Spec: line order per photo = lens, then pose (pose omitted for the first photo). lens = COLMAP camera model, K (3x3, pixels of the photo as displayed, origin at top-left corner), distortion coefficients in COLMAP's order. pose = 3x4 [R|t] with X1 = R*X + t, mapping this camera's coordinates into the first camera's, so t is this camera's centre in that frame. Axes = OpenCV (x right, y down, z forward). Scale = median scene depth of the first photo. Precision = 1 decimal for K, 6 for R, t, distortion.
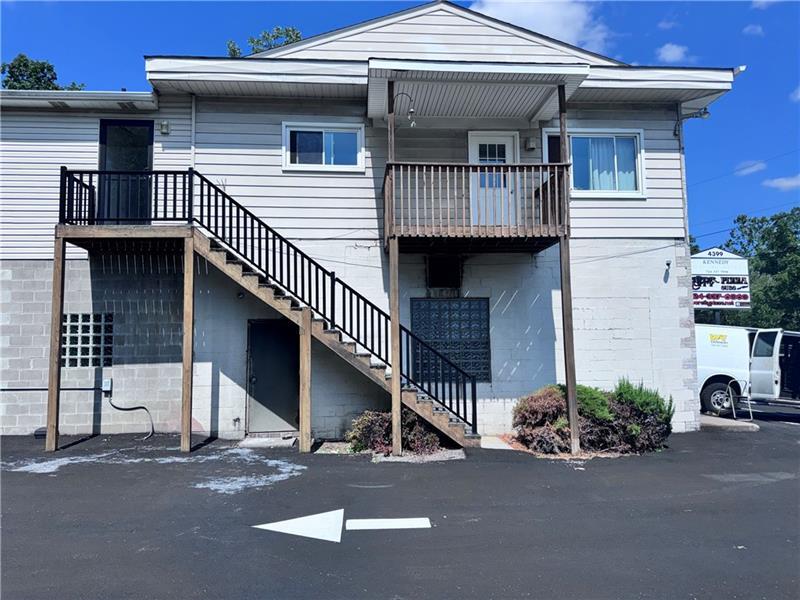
lens RADIAL K [[564.6, 0, 400.0], [0, 564.6, 300.0], [0, 0, 1]] dist [0.080394, -0.120234]
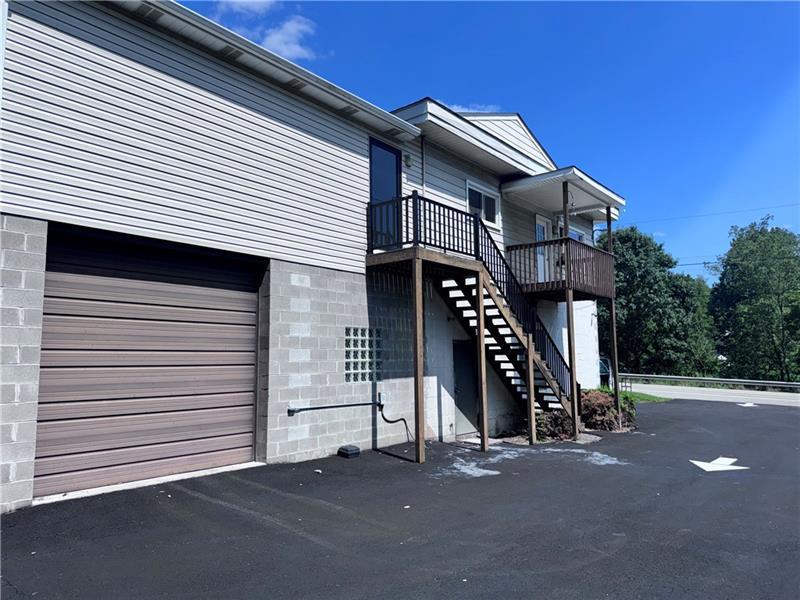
lens RADIAL K [[560.0, 0, 400.0], [0, 560.0, 300.0], [0, 0, 1]] dist [0.121978, -0.191709]
pose [[0.694246, 0.087163, 0.714440, -1.212668], [-0.067998, 0.996143, -0.055455, 0.024784], [-0.716519, -0.010081, 0.697495, 0.269816]]
